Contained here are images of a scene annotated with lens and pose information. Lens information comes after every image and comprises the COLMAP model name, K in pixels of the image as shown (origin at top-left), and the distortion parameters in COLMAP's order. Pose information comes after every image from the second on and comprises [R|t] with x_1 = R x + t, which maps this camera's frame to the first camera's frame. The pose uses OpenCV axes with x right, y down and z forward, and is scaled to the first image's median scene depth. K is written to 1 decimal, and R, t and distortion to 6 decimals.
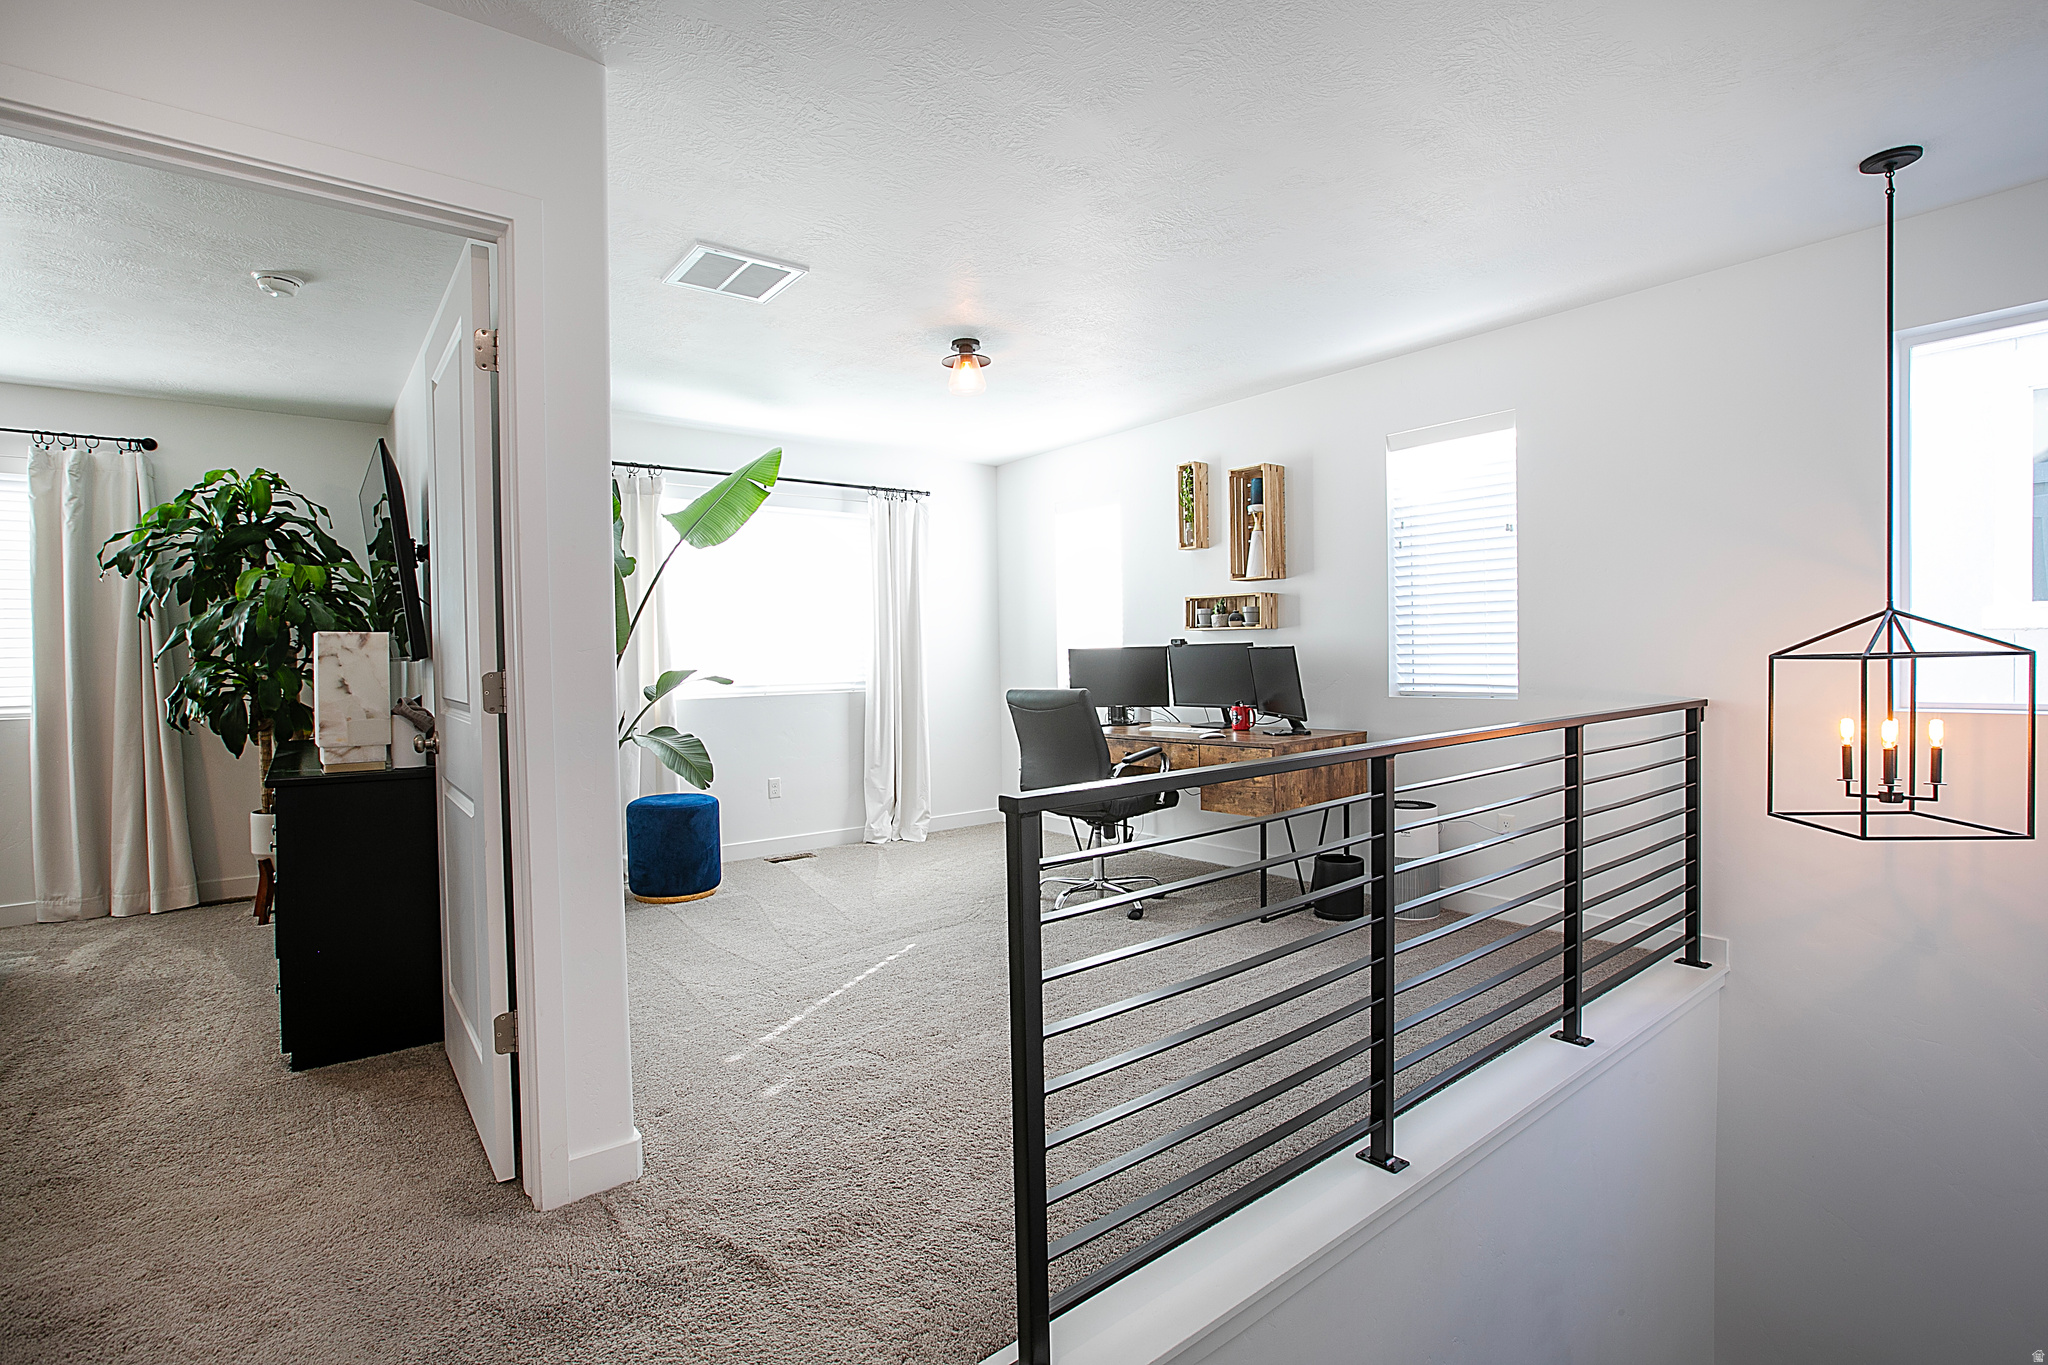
lens RADIAL K [[942.6, 0, 1022.5], [0, 942.6, 664.3], [0, 0, 1]] dist [-0.000520, -0.011091]
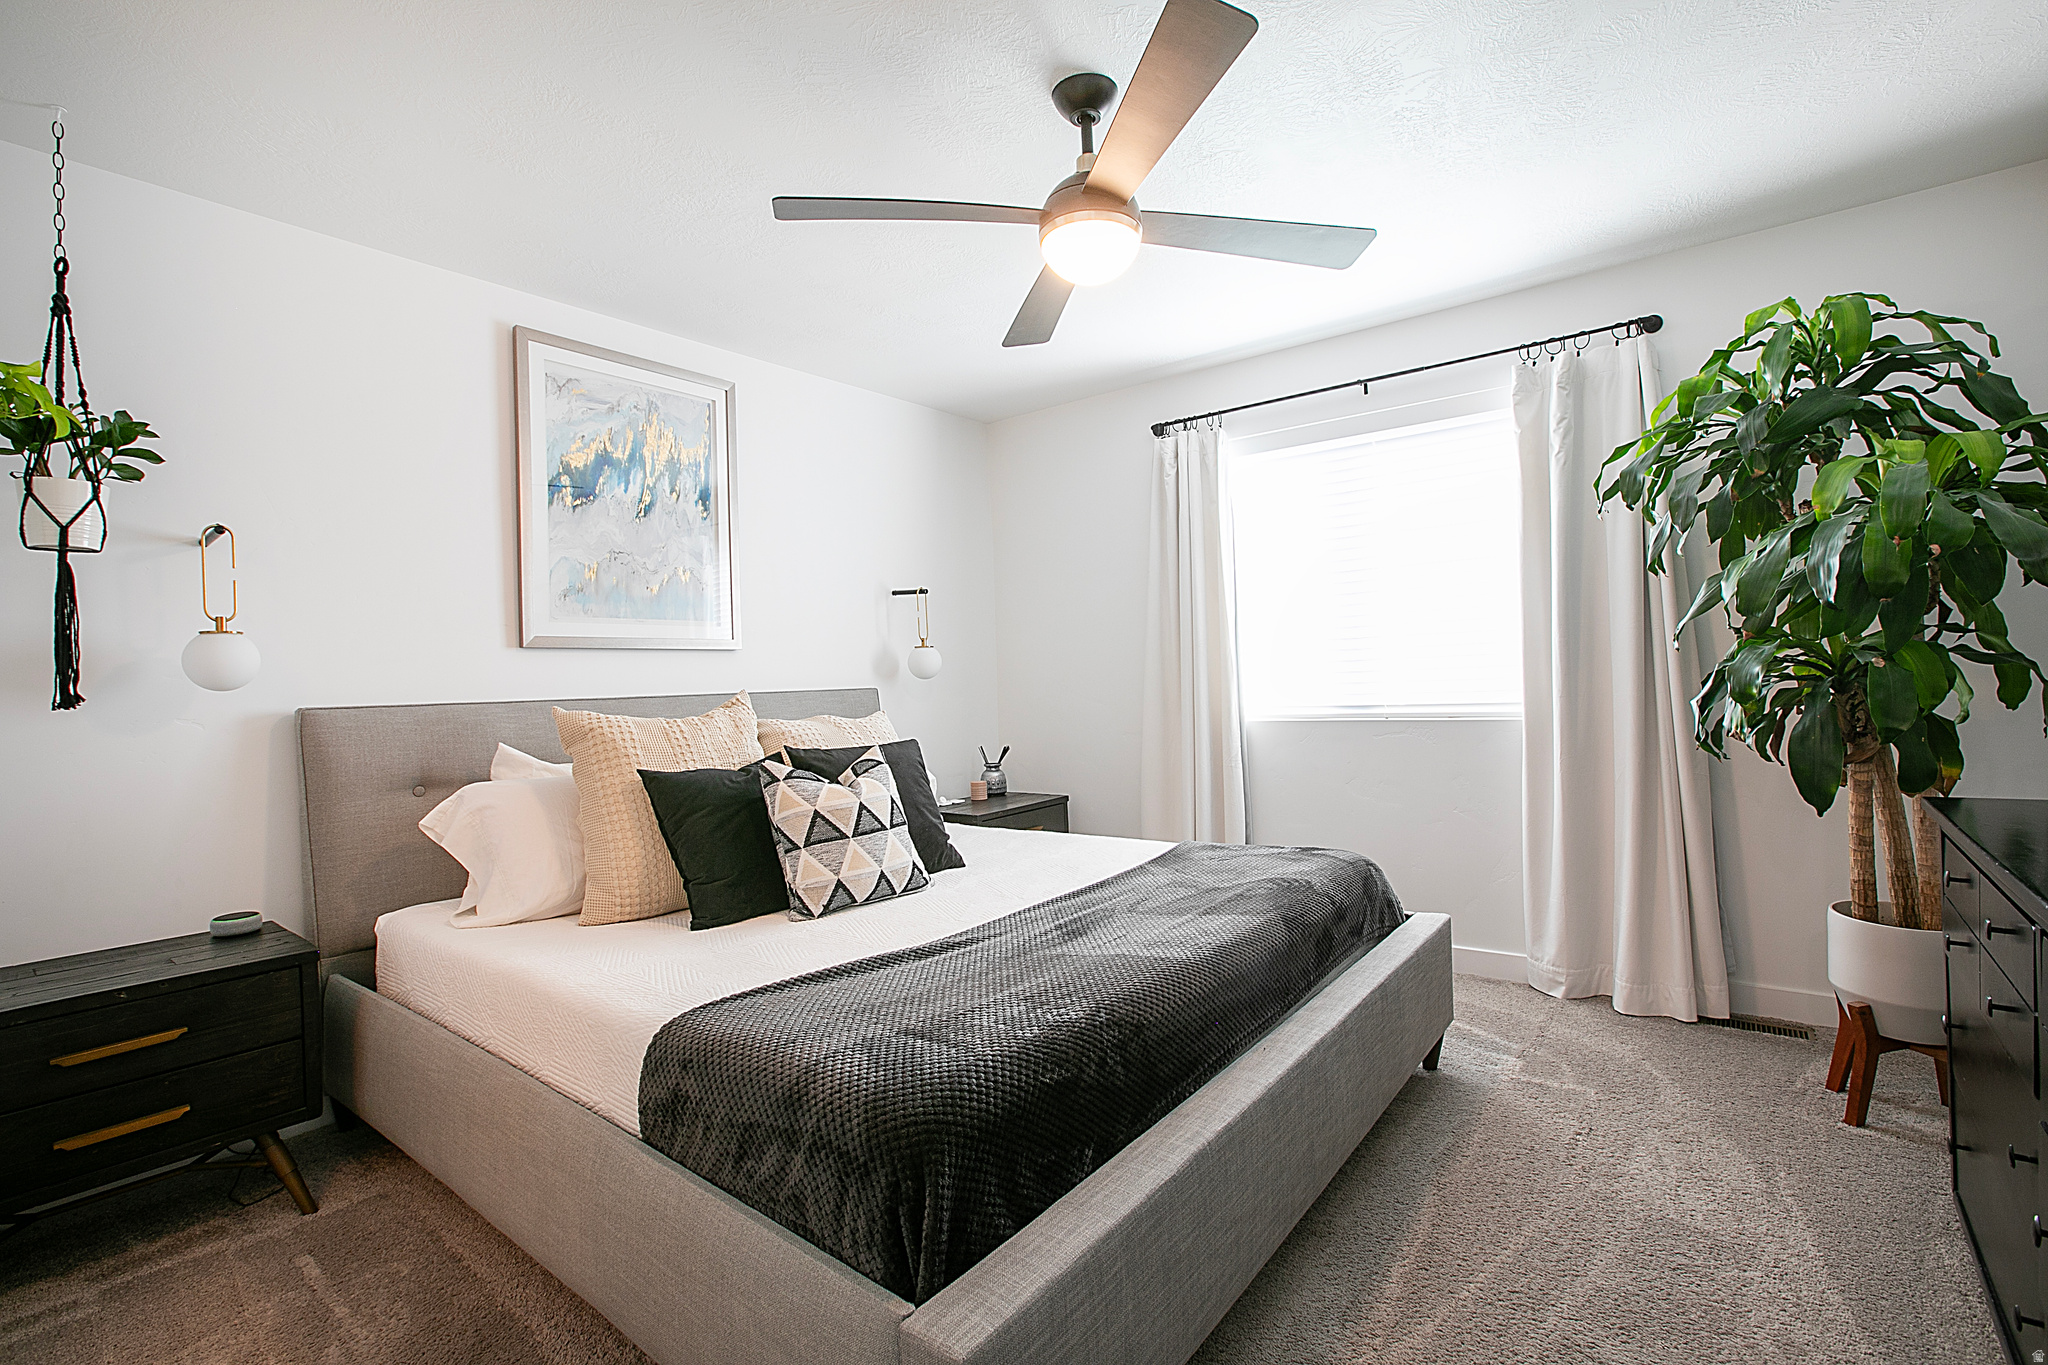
lens RADIAL K [[924.2, 0, 1024.0], [0, 924.2, 682.5], [0, 0, 1]] dist [-0.063482, 0.023385]
pose [[0.238059, 0.014026, -0.971149, -0.437986], [0.015361, 0.999716, 0.018204, 0.009033], [0.971129, -0.019251, 0.237776, 0.424486]]
